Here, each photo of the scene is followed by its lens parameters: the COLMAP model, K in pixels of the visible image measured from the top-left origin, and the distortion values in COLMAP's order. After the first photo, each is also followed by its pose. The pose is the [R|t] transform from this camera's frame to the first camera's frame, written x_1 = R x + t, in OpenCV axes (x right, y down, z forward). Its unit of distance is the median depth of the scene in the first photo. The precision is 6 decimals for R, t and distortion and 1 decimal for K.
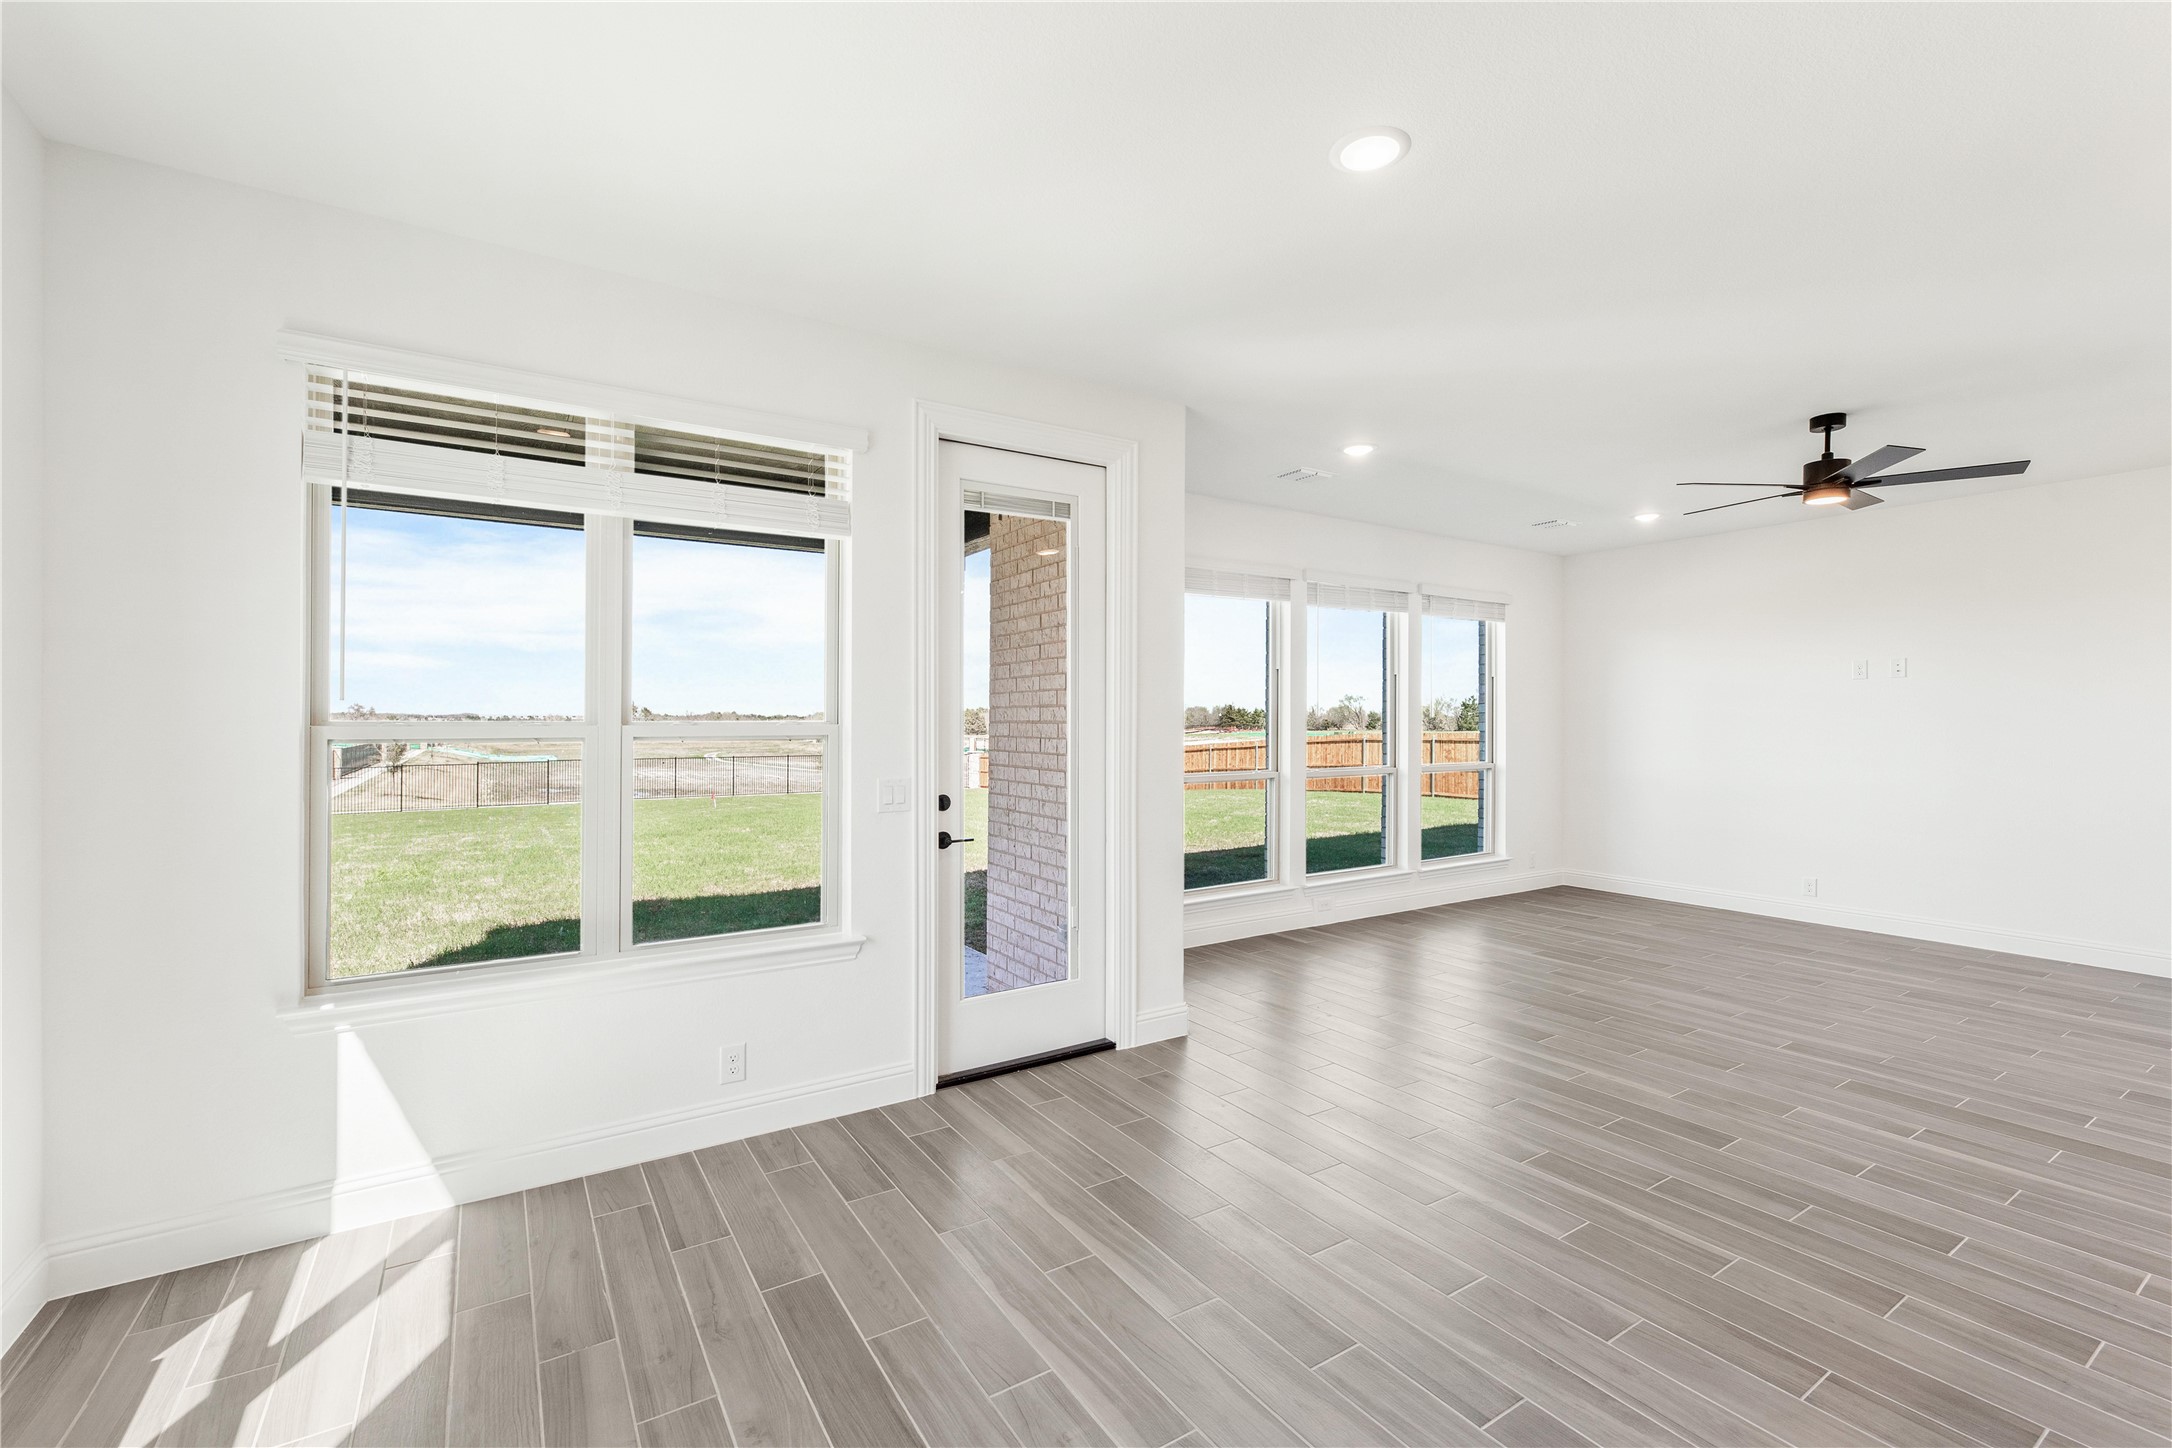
lens RADIAL K [[926.2, 0, 1107.1], [0, 926.2, 727.3], [0, 0, 1]] dist [0.000110, 0.000010]
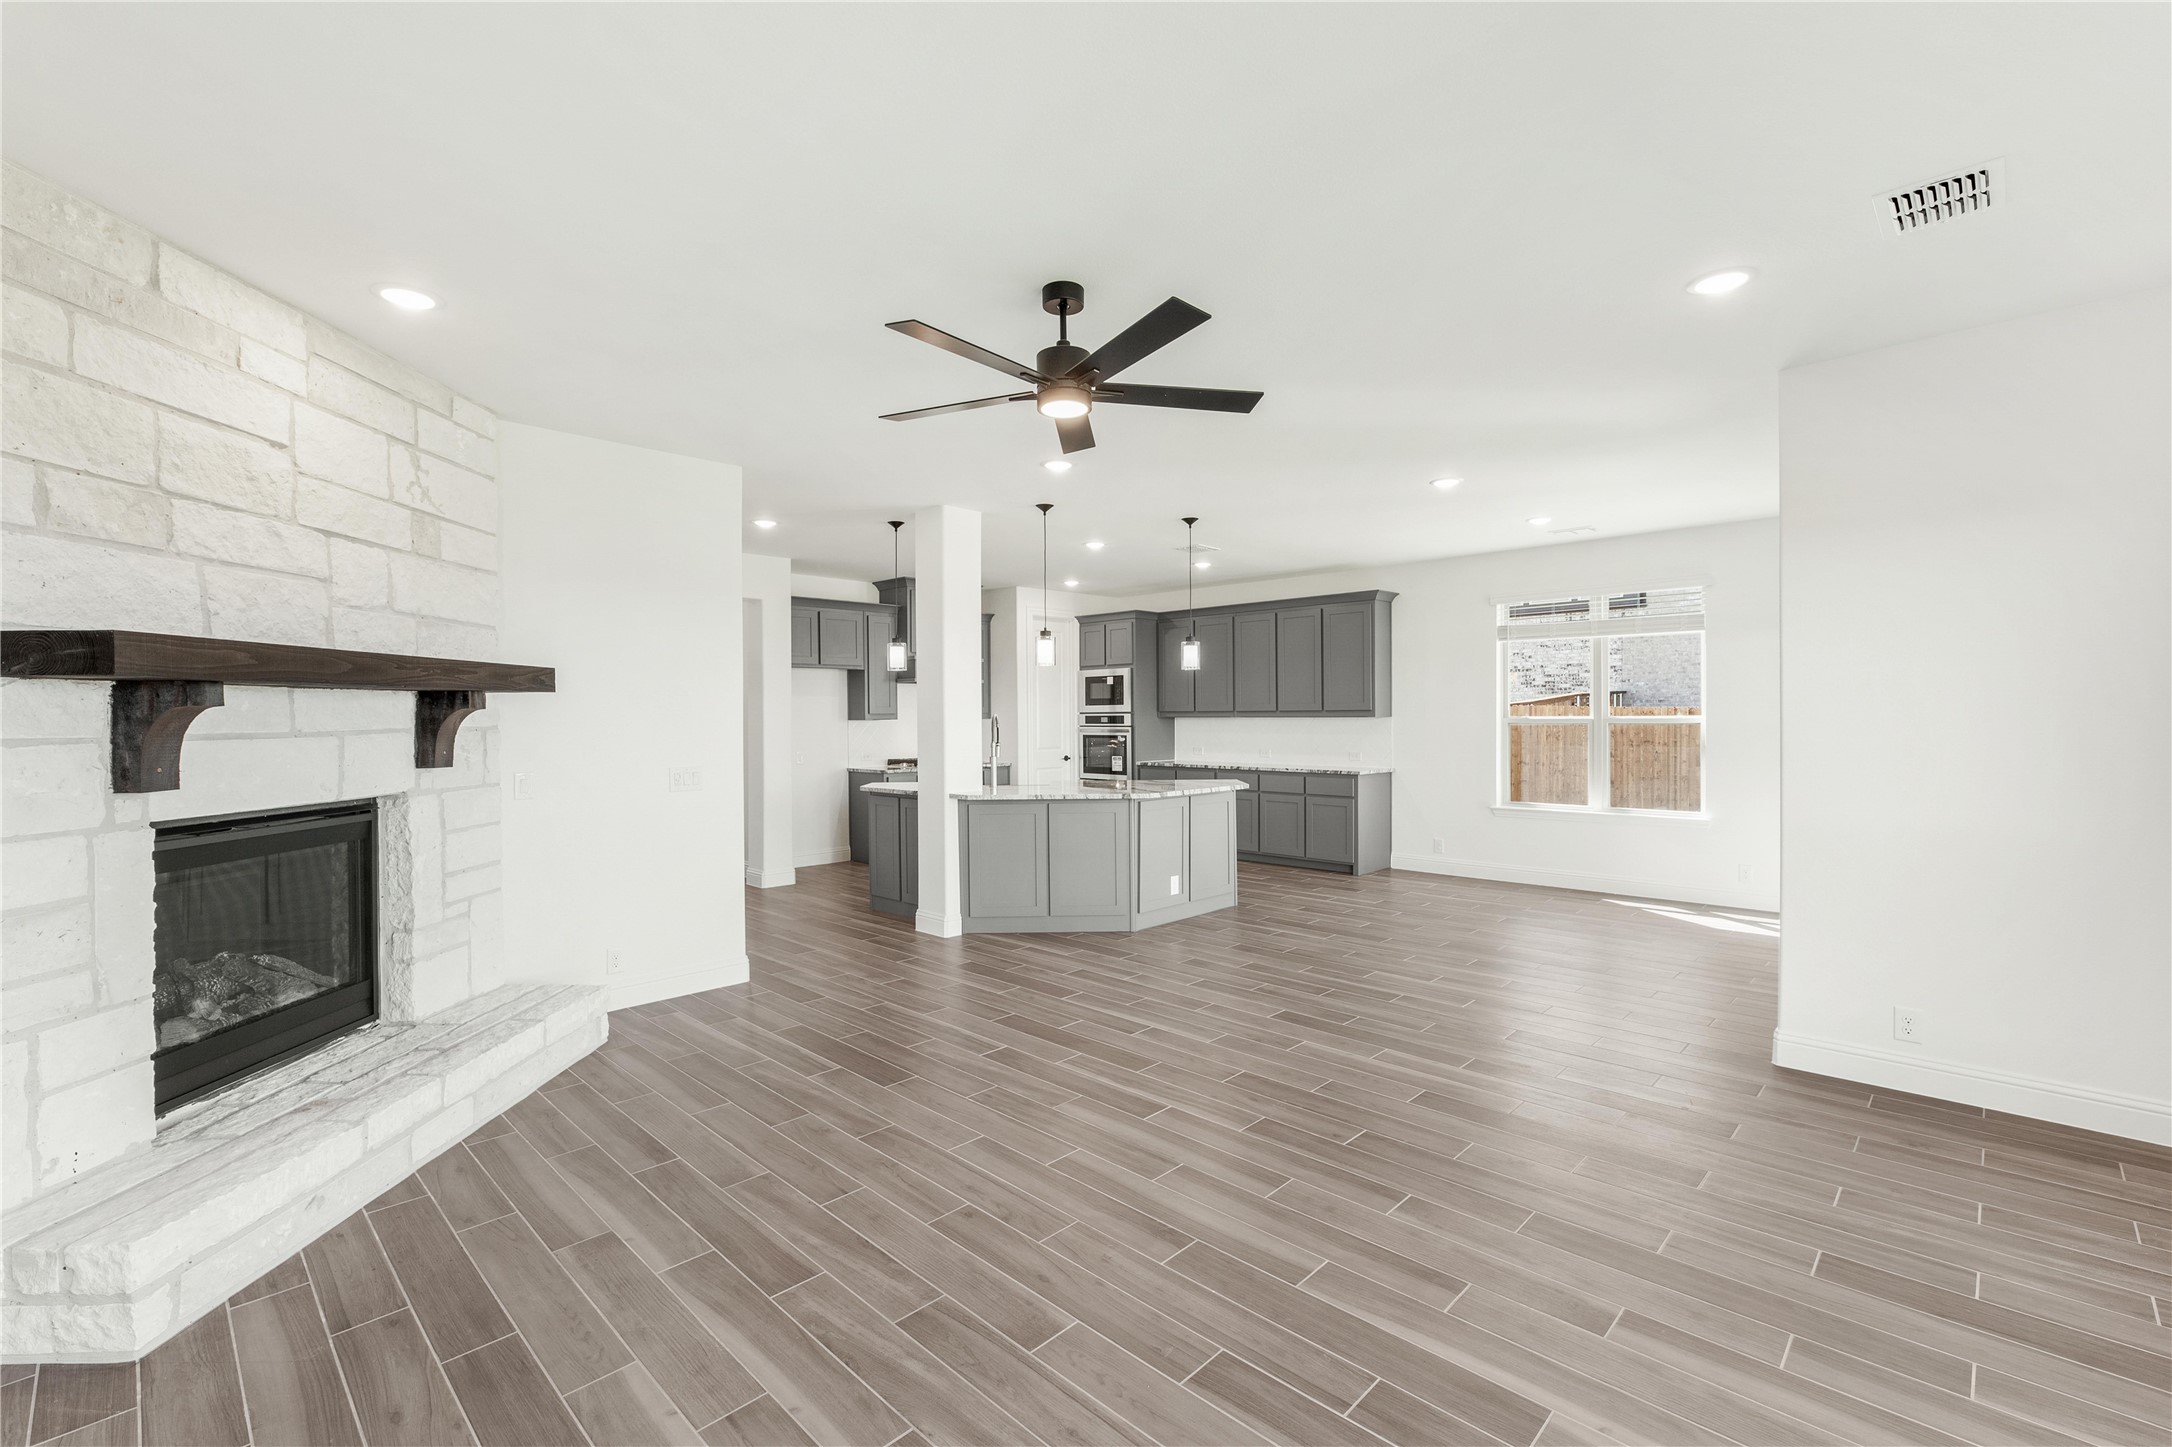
lens RADIAL K [[926.2, 0, 1094.2], [0, 926.2, 730.2], [0, 0, 1]] dist [0.000110, 0.000010]
pose [[-0.977081, 0.012737, -0.212487, 1.076817], [0.009059, 0.999792, 0.018273, -0.019540], [0.212675, 0.015929, -0.976993, 2.015402]]
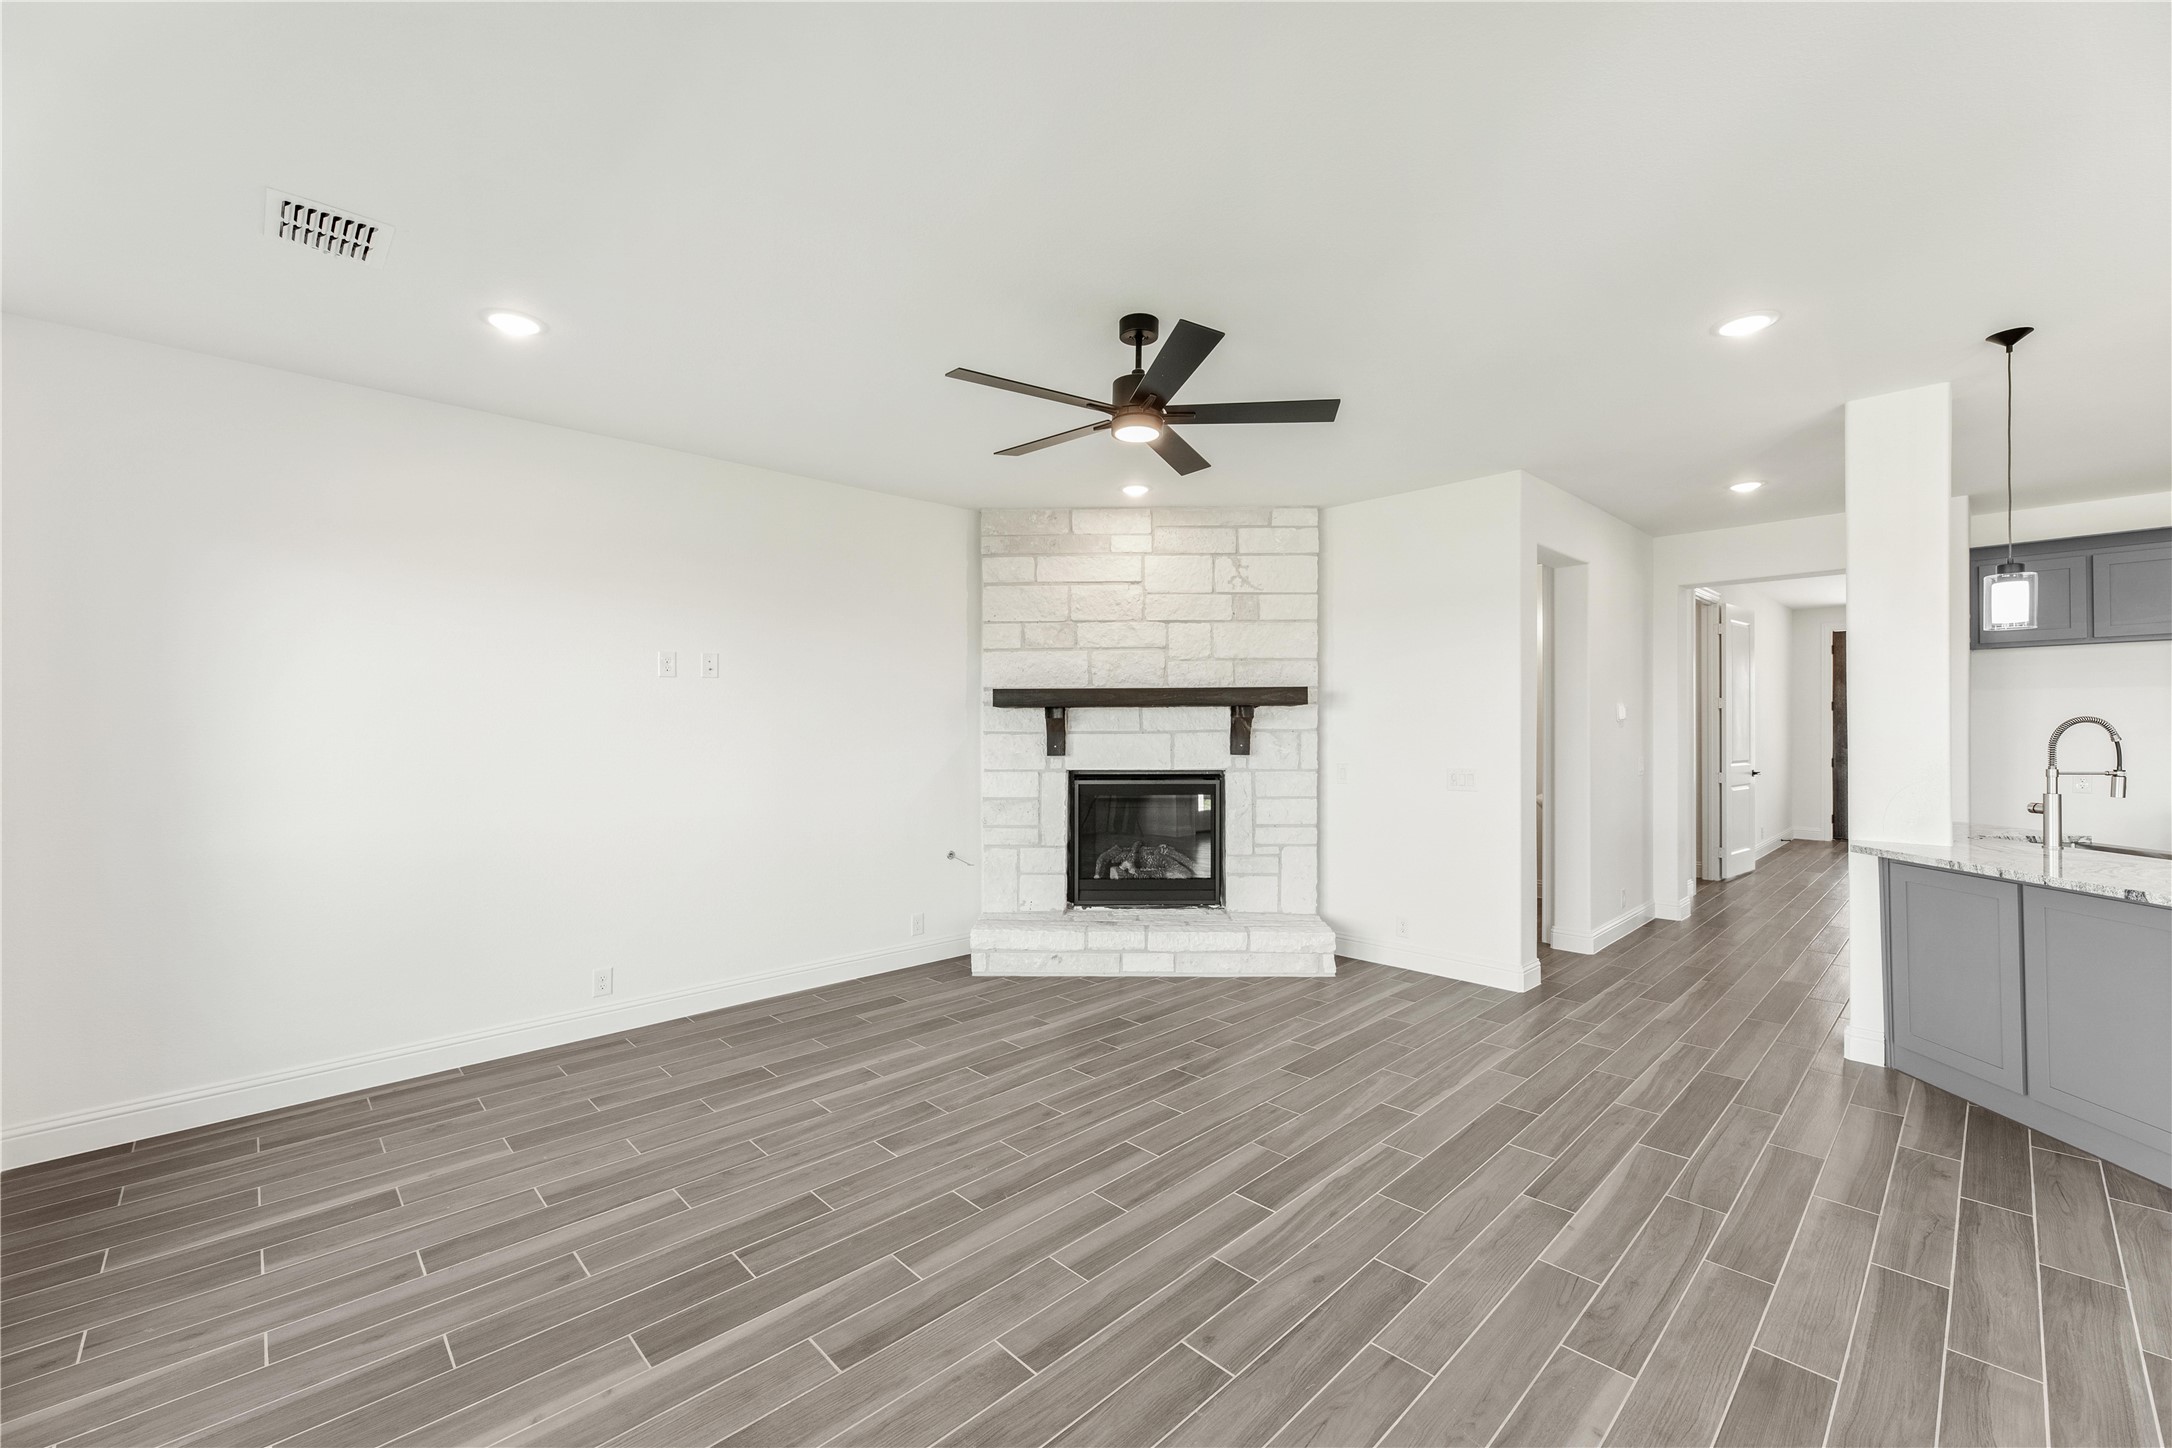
lens RADIAL K [[878.1, 0, 1103.8], [0, 878.1, 721.6], [0, 0, 1]] dist [-0.000949, 0.000229]
pose [[-0.191259, 0.007341, 0.981512, 0.117303], [0.006708, 0.999958, -0.006171, -0.015991], [-0.981517, 0.005404, -0.191300, 1.384297]]
